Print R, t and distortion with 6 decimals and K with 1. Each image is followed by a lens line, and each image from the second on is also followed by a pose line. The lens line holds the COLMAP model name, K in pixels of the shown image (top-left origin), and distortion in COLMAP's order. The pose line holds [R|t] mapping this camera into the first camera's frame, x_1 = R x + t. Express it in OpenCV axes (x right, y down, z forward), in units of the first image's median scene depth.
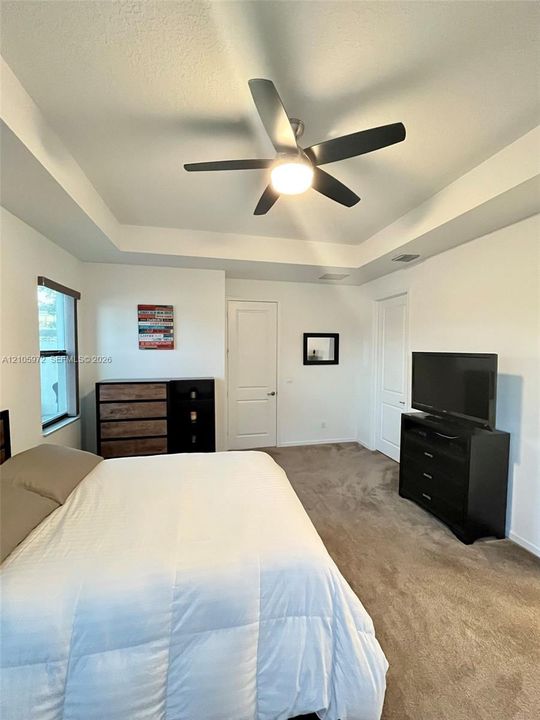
lens RADIAL K [[299.8, 0, 273.3], [0, 299.8, 360.8], [0, 0, 1]] dist [-0.002049, 0.000120]
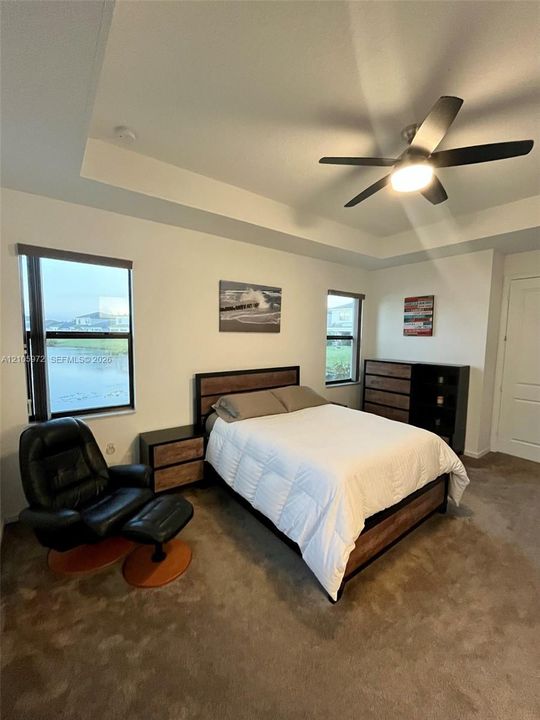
lens RADIAL K [[299.8, 0, 276.7], [0, 299.8, 360.8], [0, 0, 1]] dist [-0.002049, 0.000120]
pose [[0.414241, 0.079805, -0.906662, 0.470448], [-0.052596, 0.996583, 0.063690, 0.012643], [0.908646, 0.021304, 0.417022, 0.051981]]
